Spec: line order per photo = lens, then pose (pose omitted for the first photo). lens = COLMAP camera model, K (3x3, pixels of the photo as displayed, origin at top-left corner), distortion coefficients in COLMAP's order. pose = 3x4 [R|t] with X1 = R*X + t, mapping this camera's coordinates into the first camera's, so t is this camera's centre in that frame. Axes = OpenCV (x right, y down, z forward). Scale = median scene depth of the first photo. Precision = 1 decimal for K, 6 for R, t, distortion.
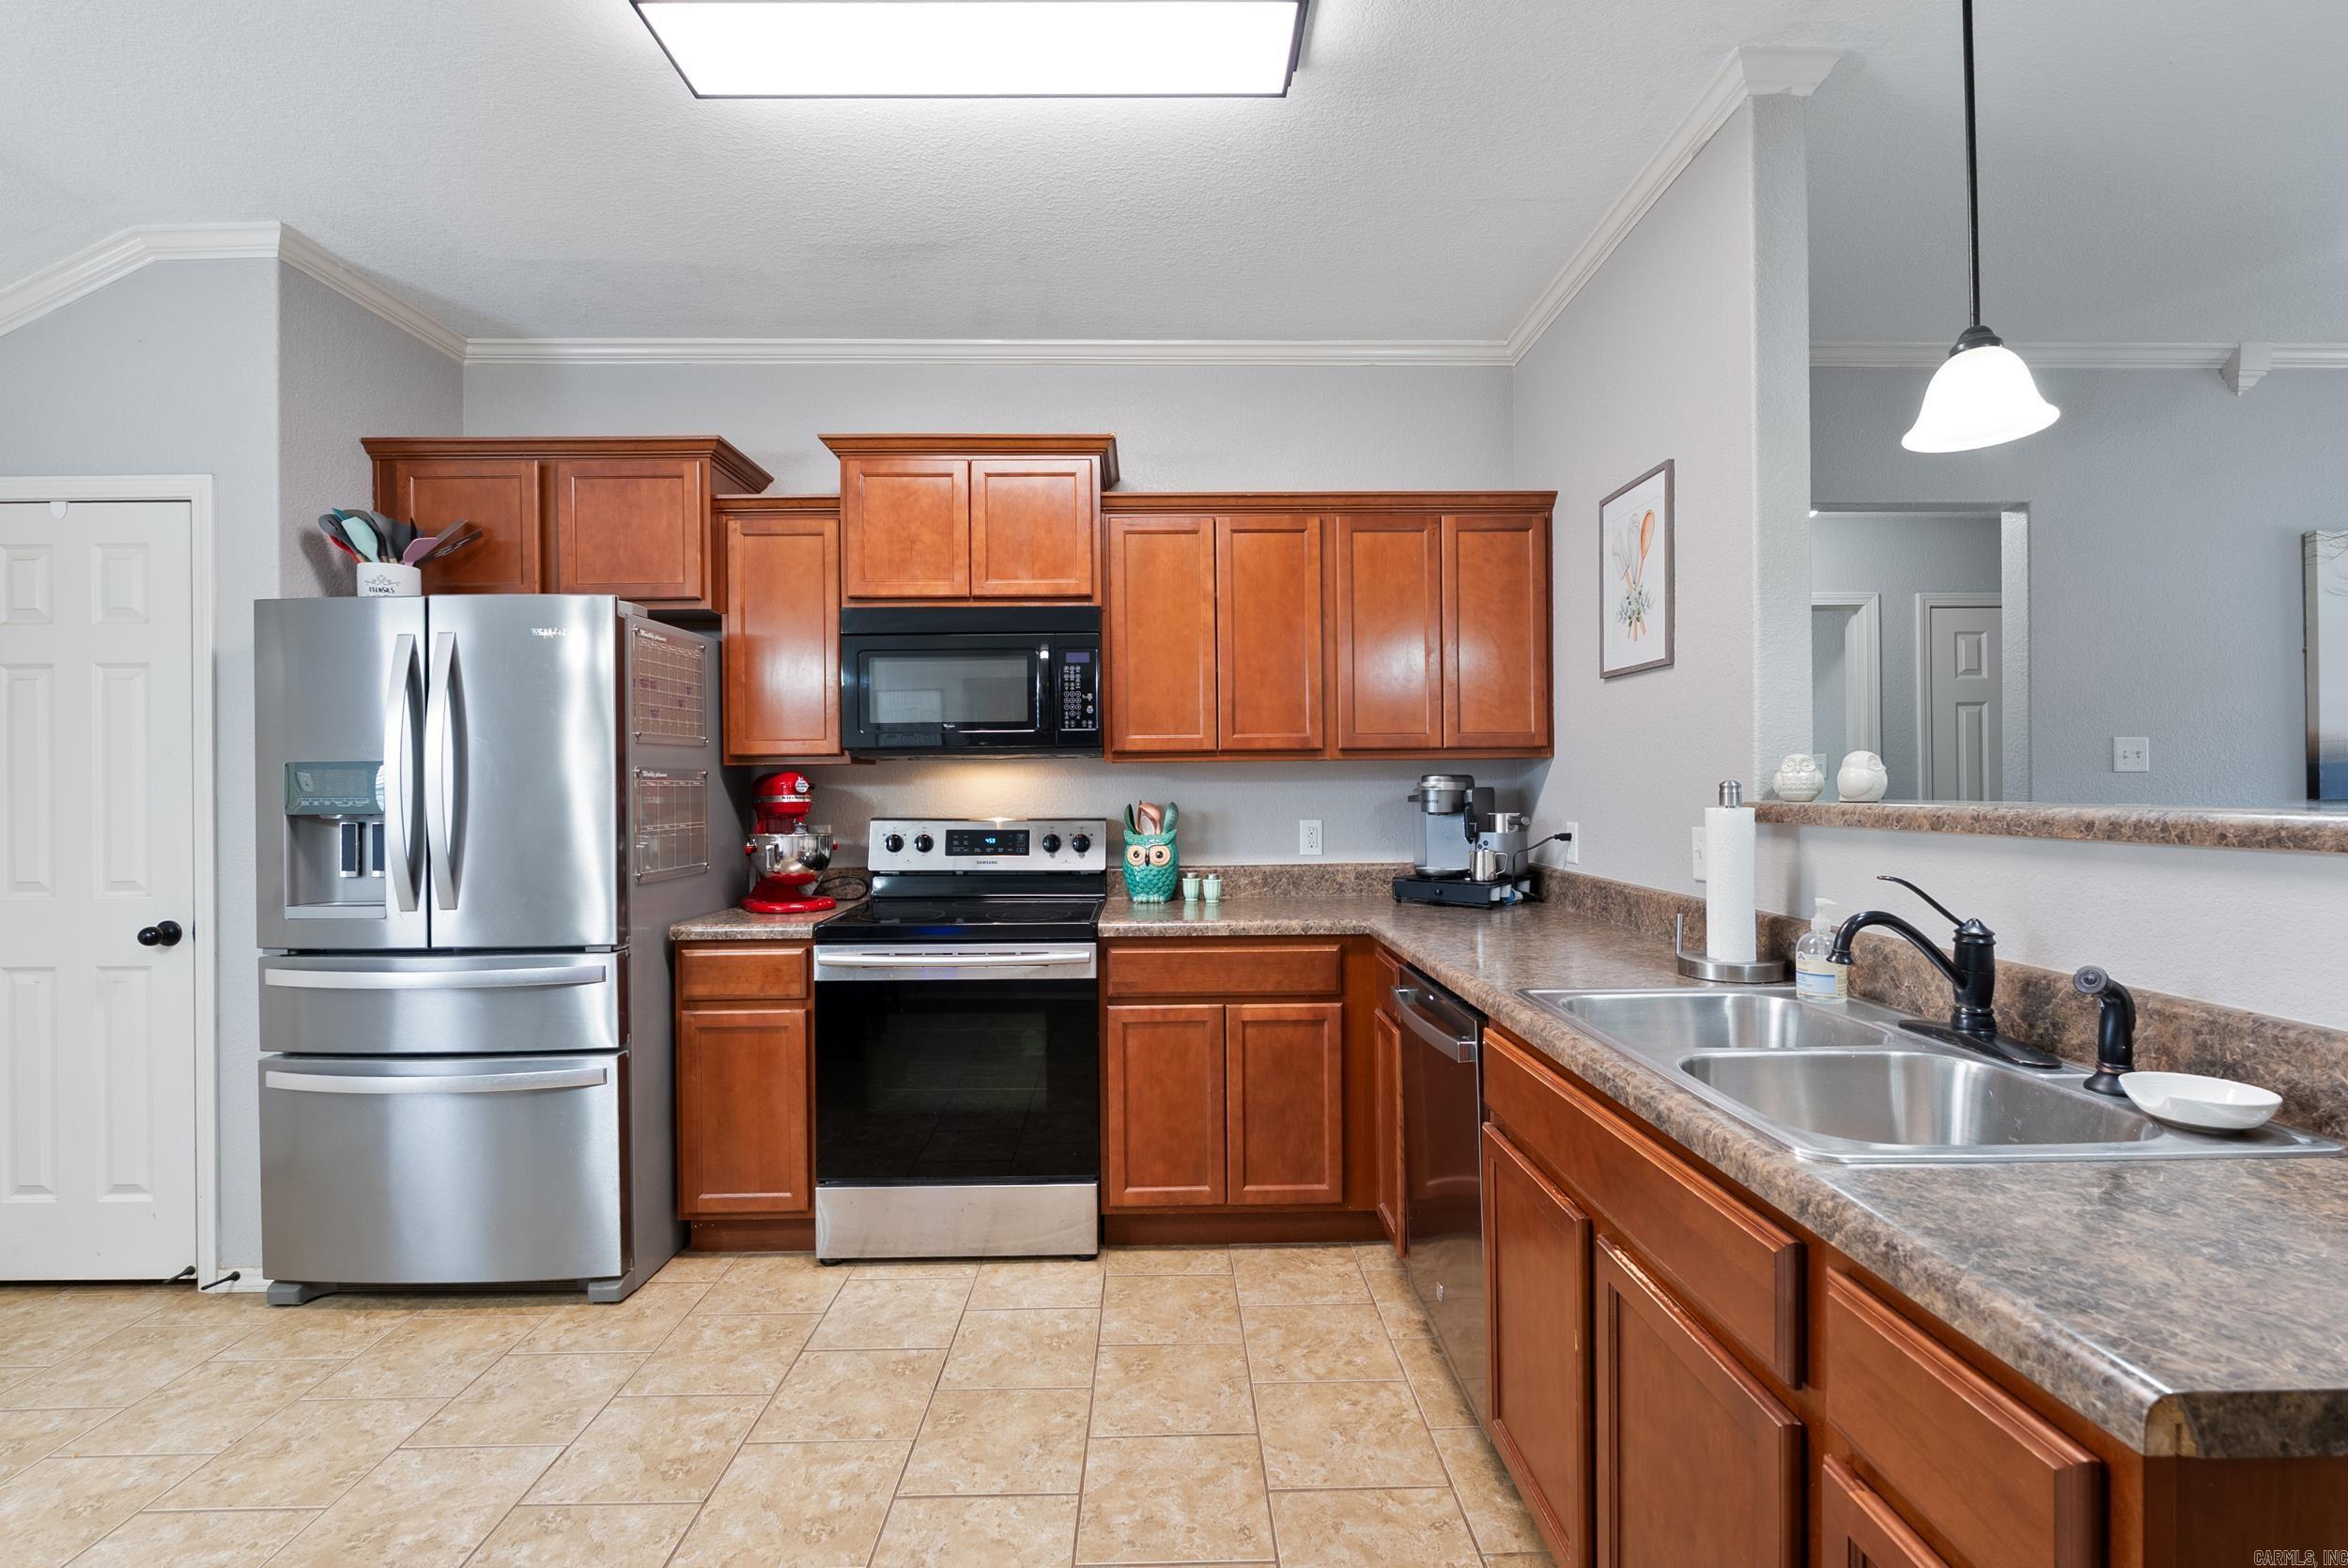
lens RADIAL K [[1040.2, 0, 1177.0], [0, 1040.2, 778.4], [0, 0, 1]] dist [-0.007180, 0.000944]
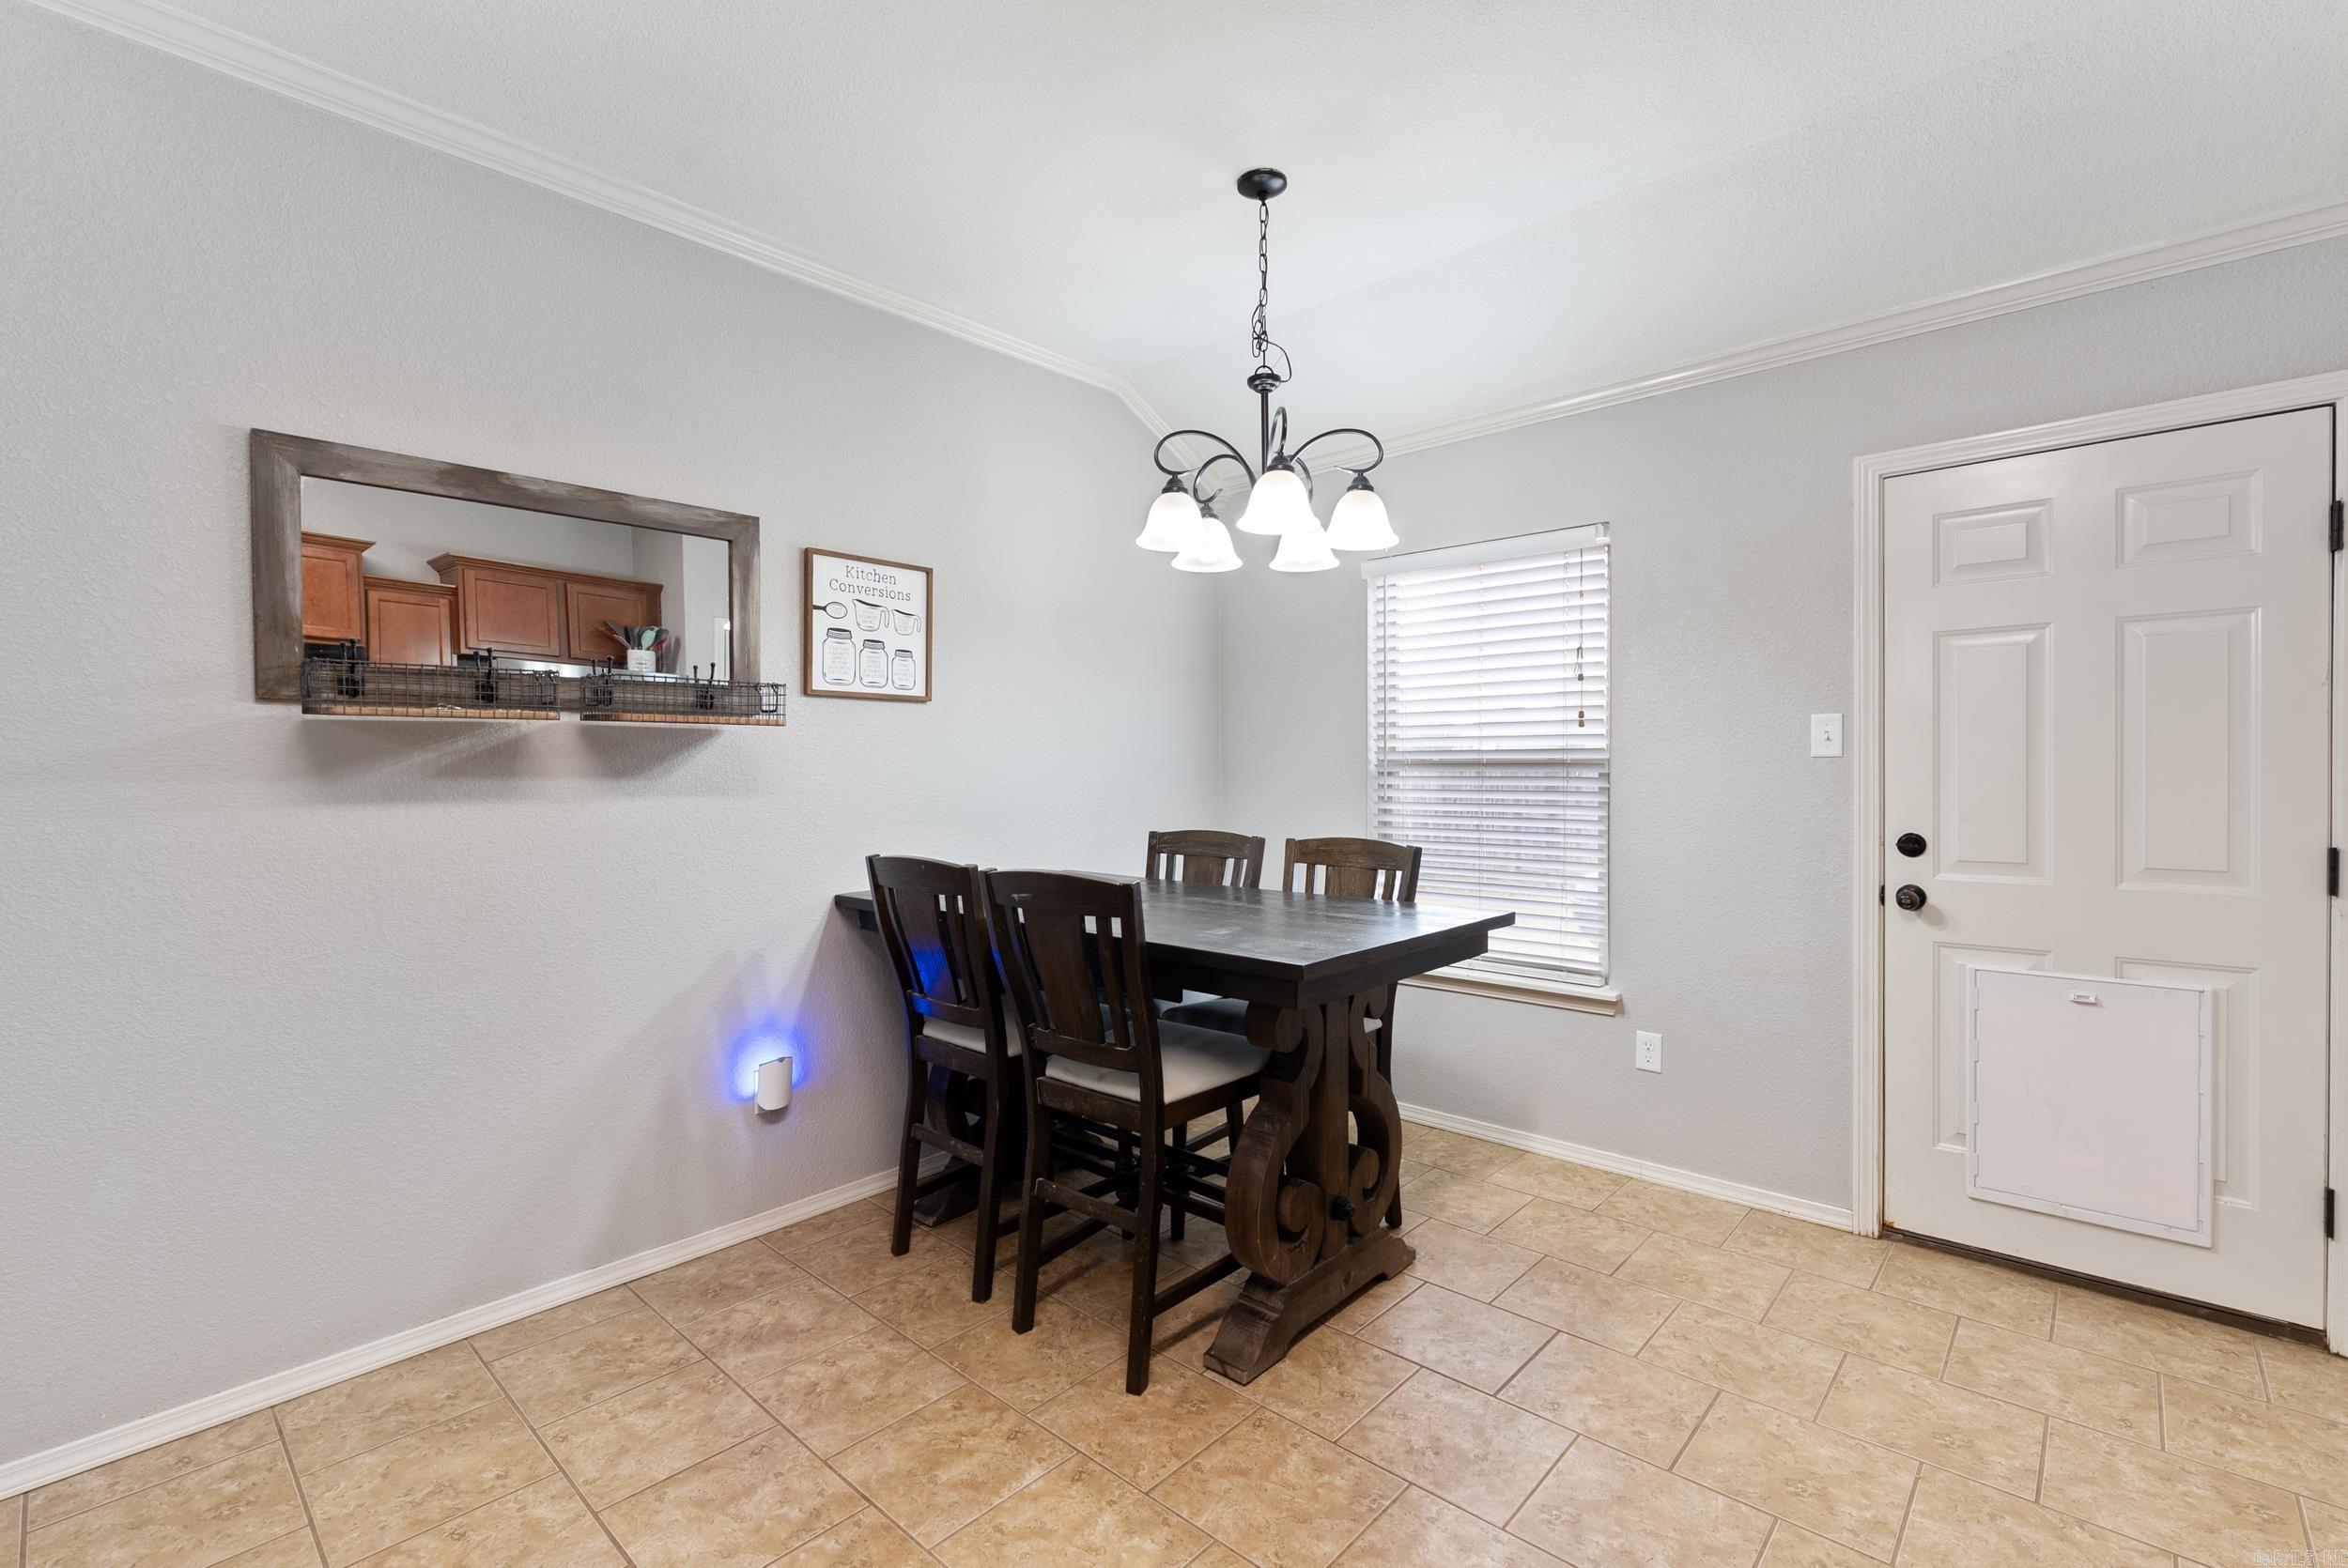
lens RADIAL K [[1040.2, 0, 1170.6], [0, 1040.2, 780.1], [0, 0, 1]] dist [-0.007180, 0.000944]
pose [[-0.692278, 0.027141, -0.721121, 0.035839], [0.017859, 0.999631, 0.020478, 0.000869], [0.721410, 0.001298, -0.692507, 0.813495]]
